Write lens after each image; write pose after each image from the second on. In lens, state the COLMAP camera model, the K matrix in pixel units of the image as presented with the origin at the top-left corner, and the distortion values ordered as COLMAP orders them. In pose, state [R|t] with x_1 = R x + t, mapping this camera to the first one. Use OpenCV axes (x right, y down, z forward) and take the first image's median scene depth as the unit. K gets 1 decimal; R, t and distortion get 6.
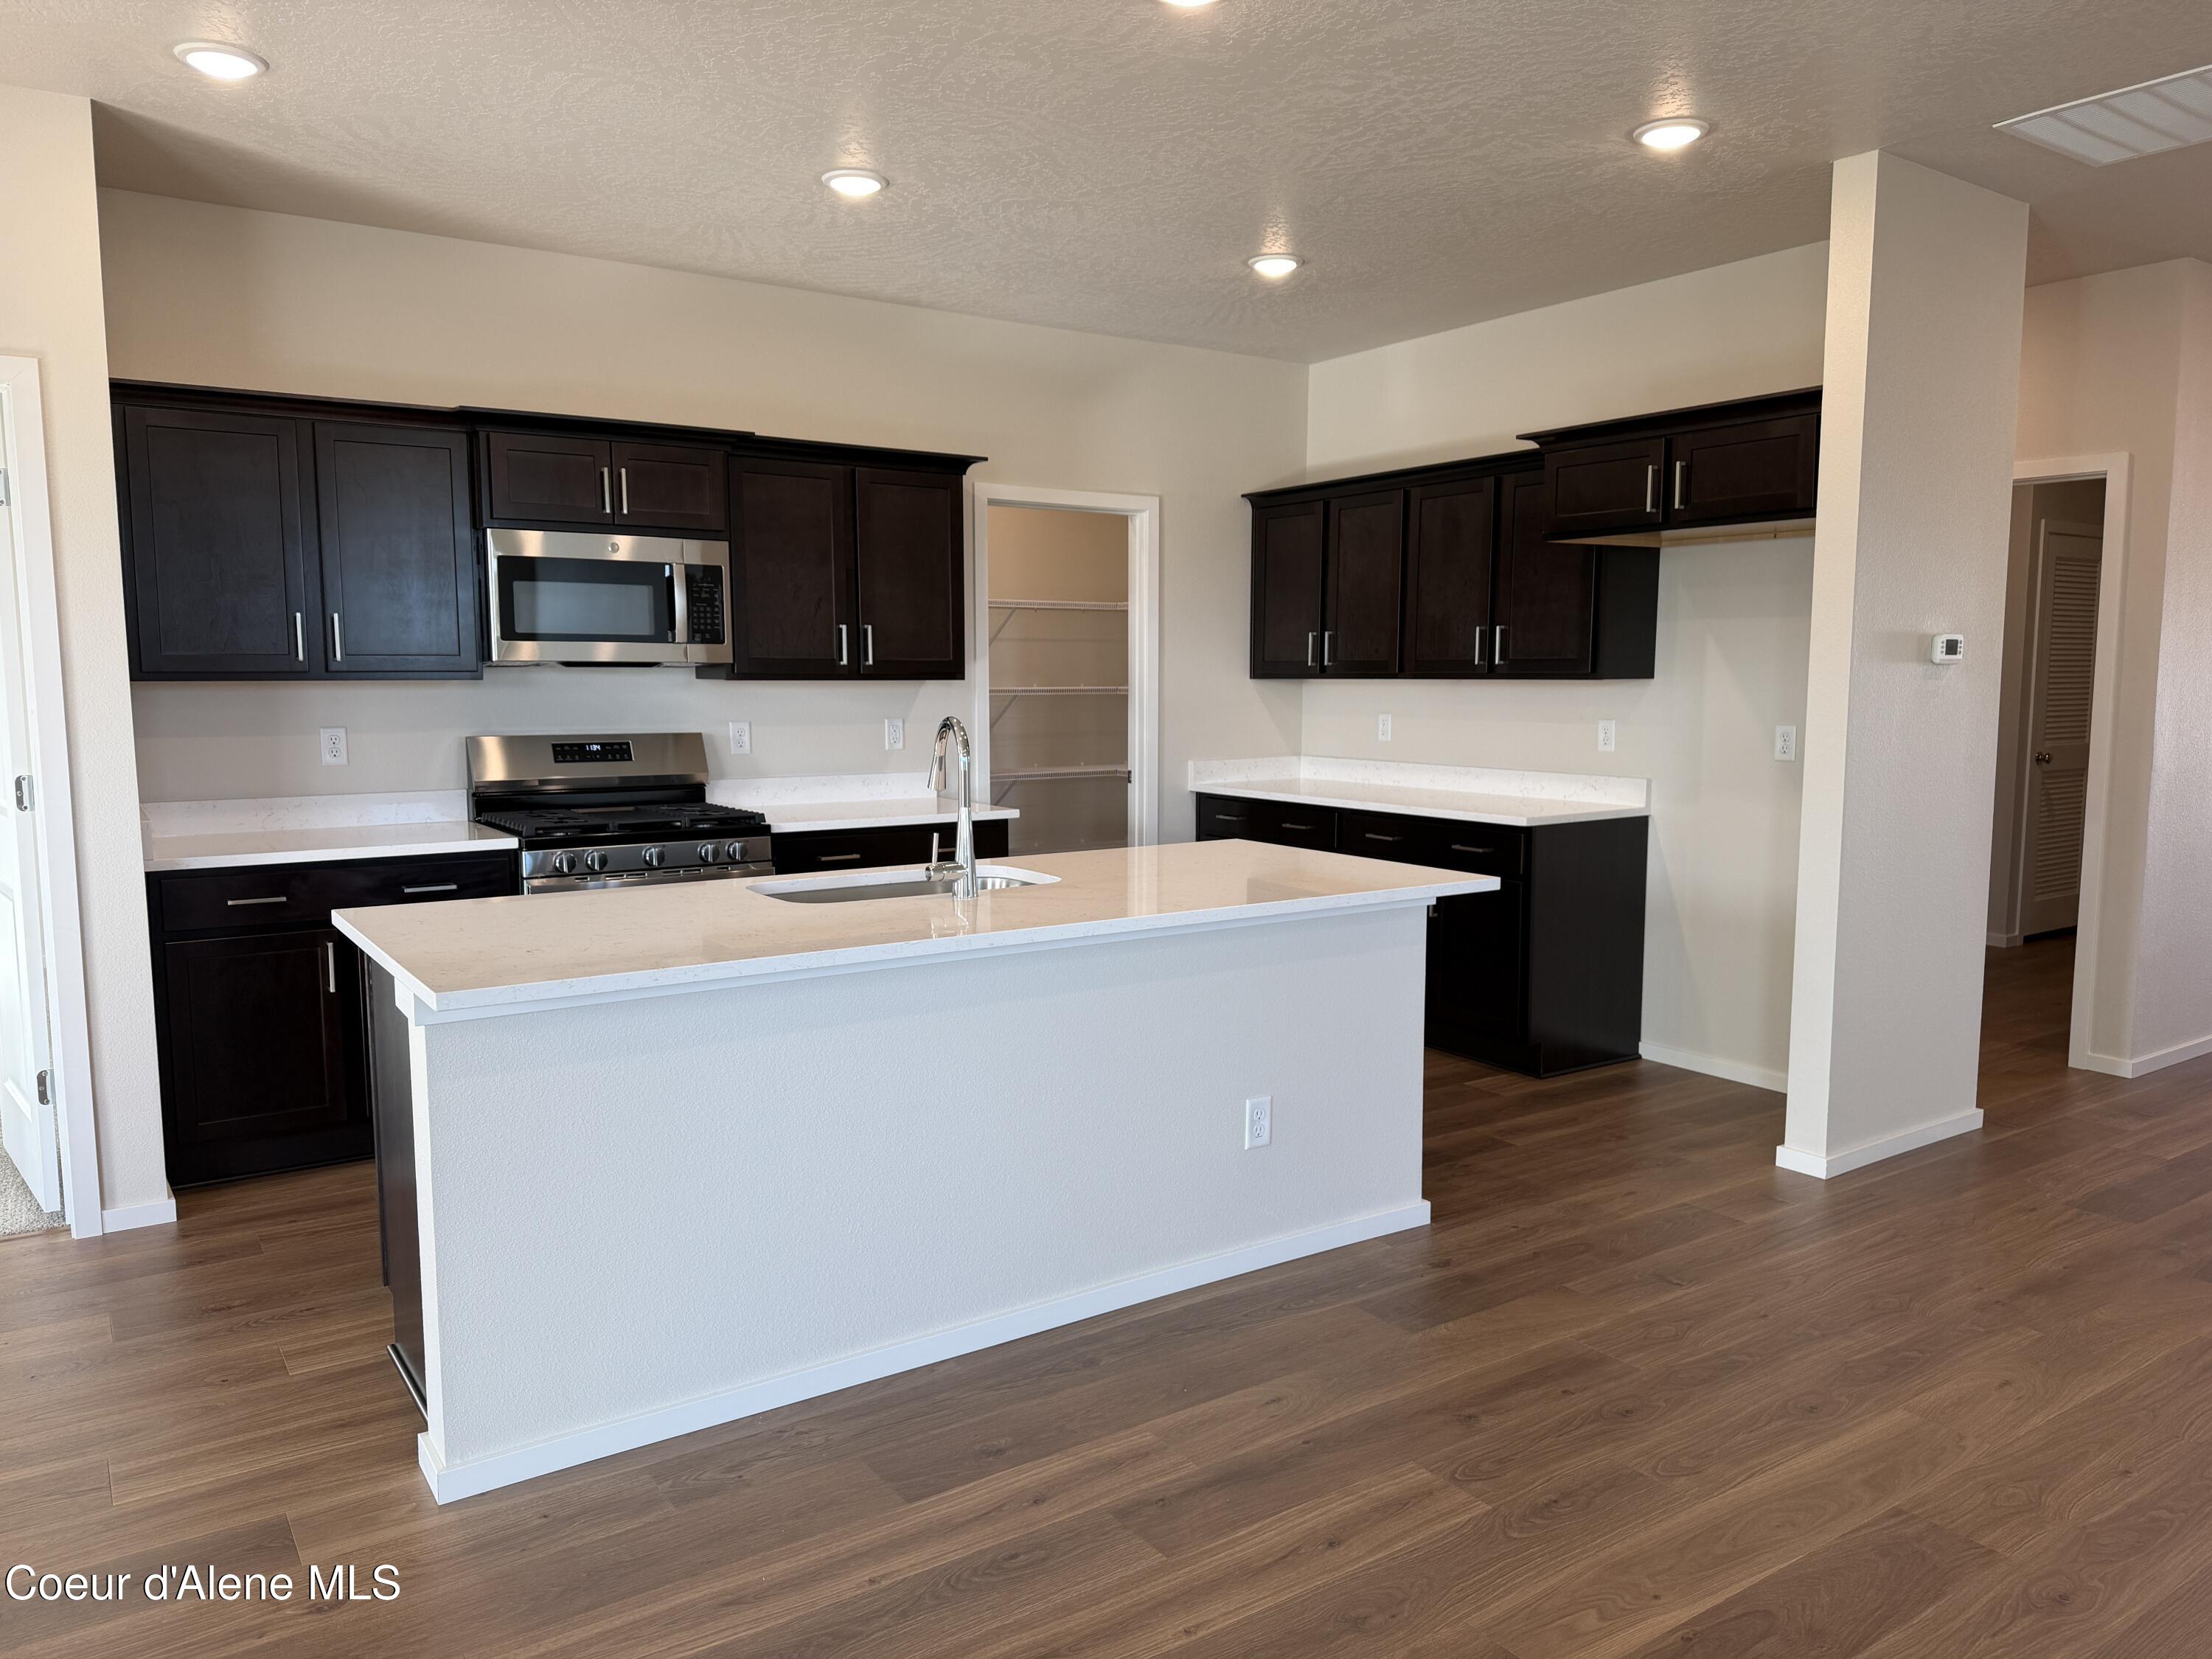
lens RADIAL K [[1551.1, 0, 1105.0], [0, 1551.1, 835.1], [0, 0, 1]] dist [0.027799, -0.015943]
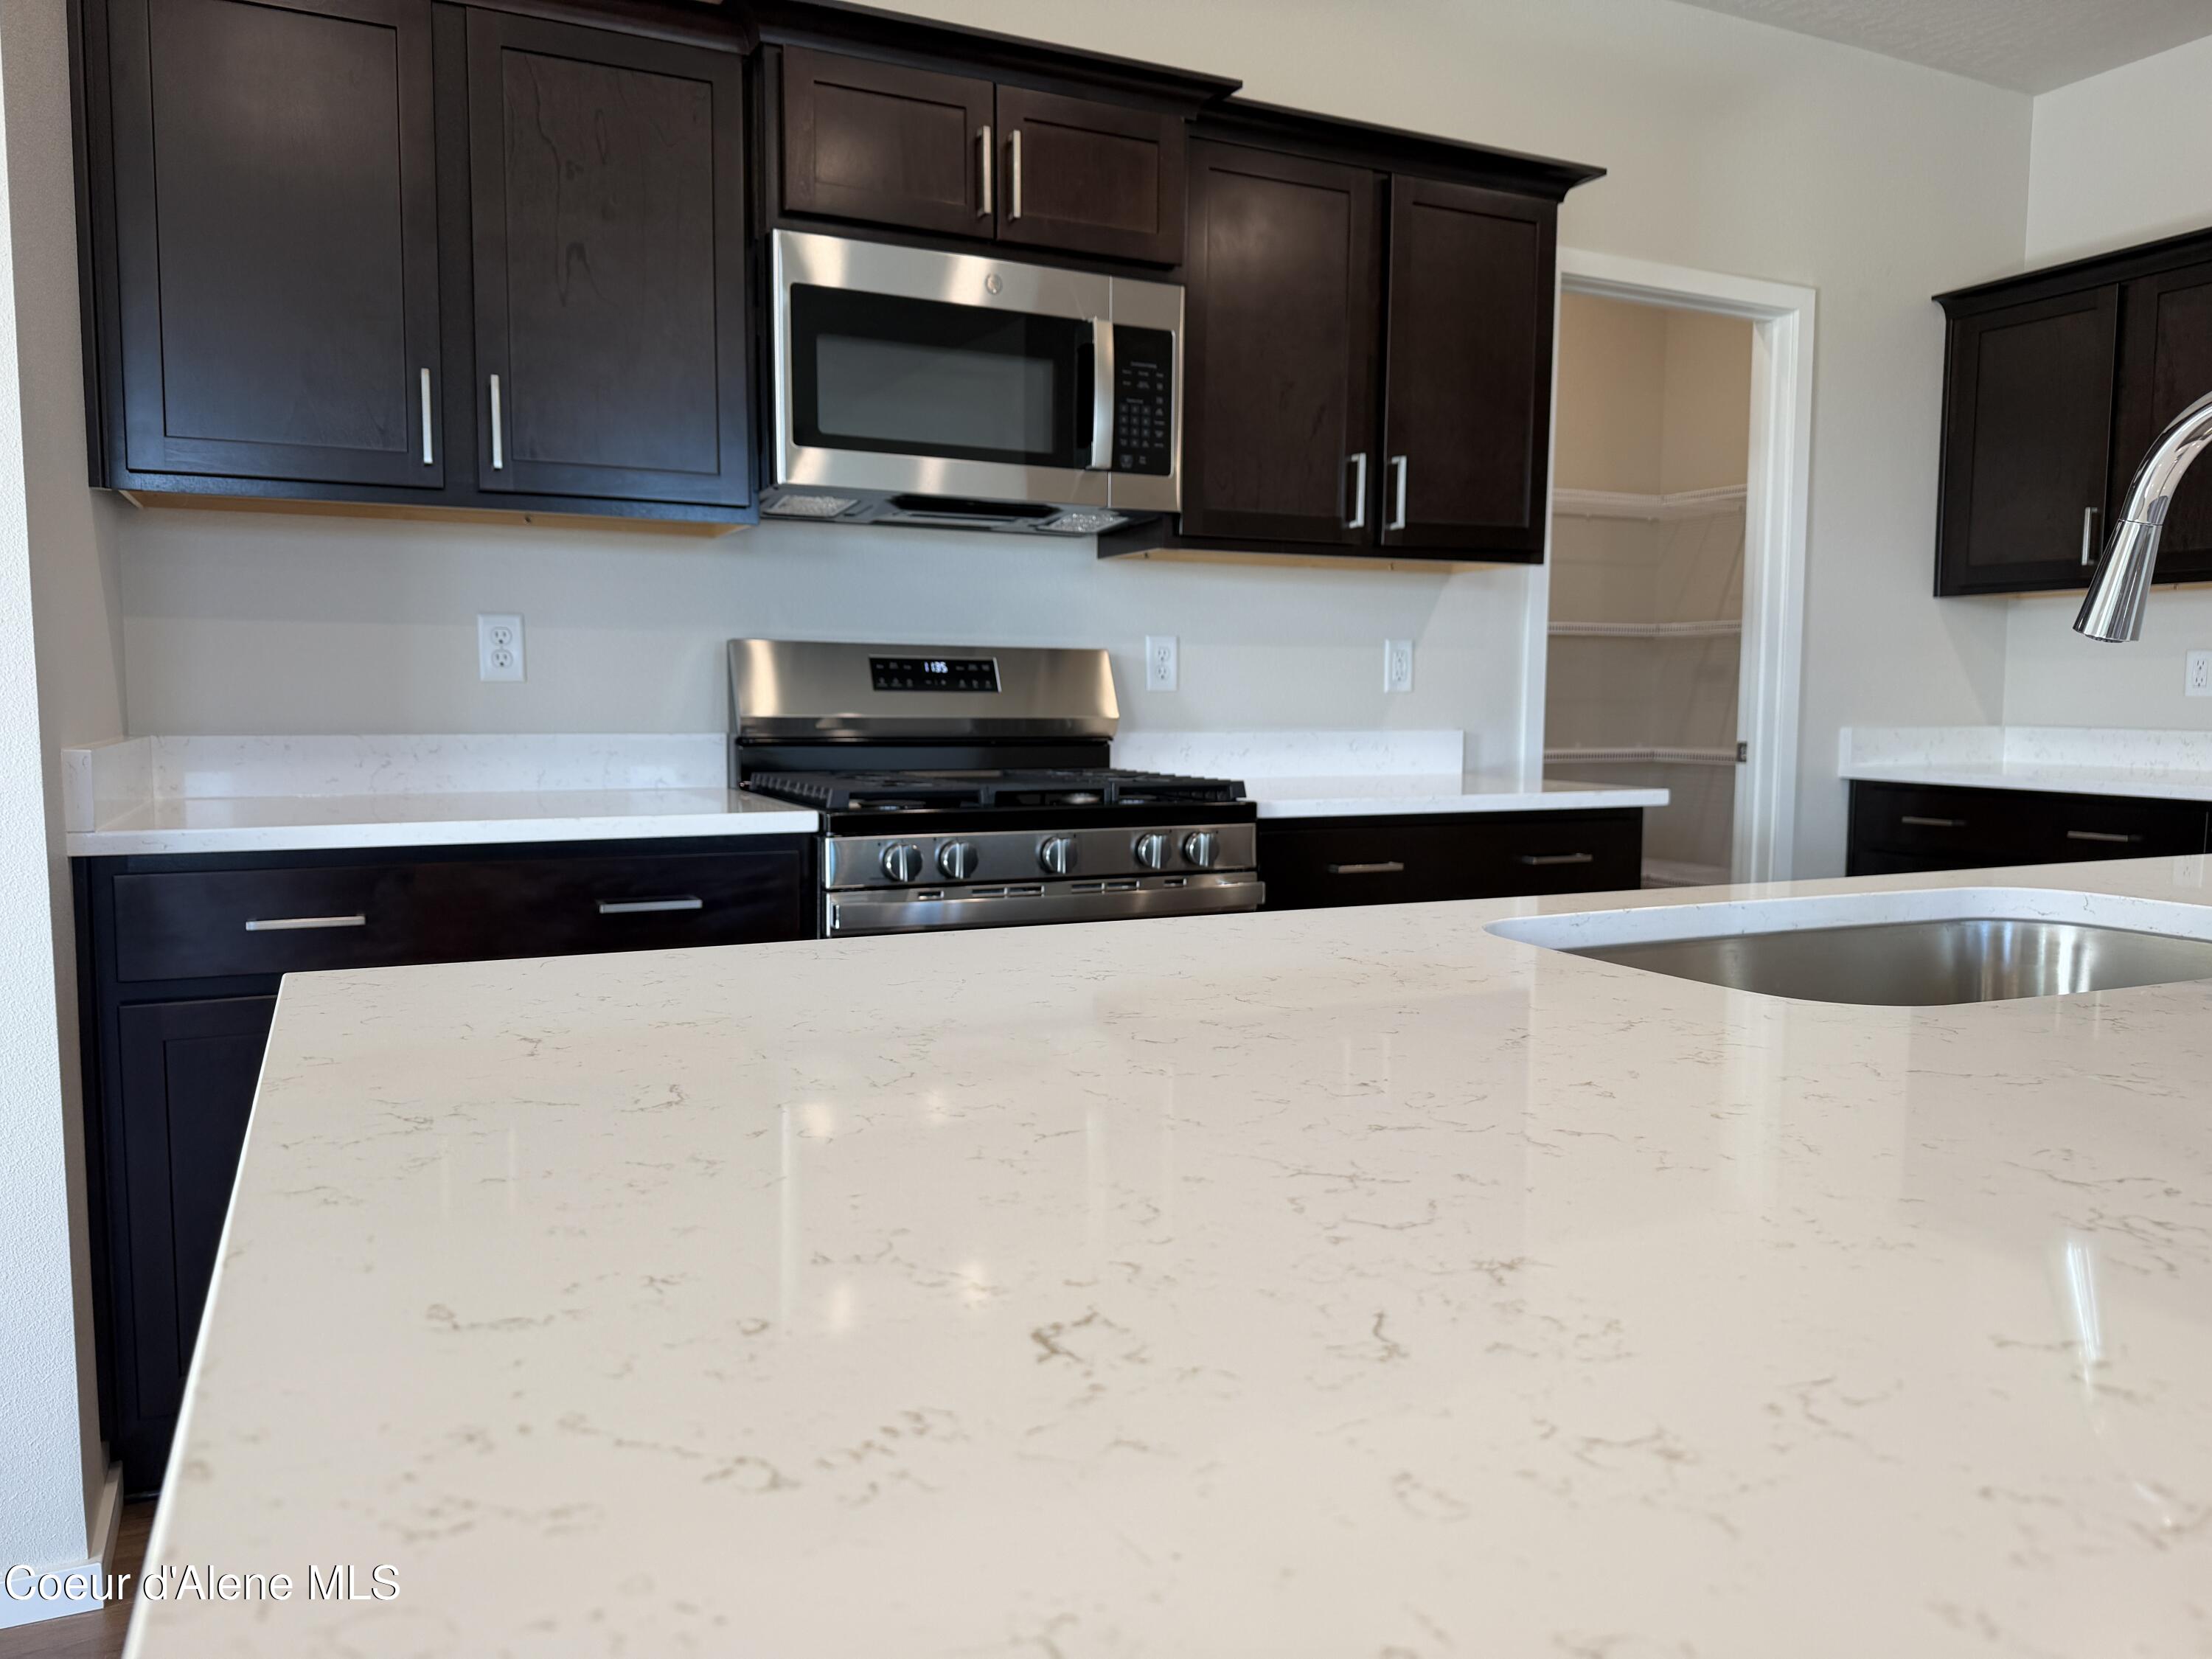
lens RADIAL K [[1667.4, 0, 1108.3], [0, 1667.4, 817.3], [0, 0, 1]] dist [0.040140, -0.015053]
pose [[0.987637, 0.016863, -0.155846, -0.171374], [-0.021028, 0.999463, -0.025111, 0.013544], [0.155339, 0.028078, 0.987462, 0.411015]]
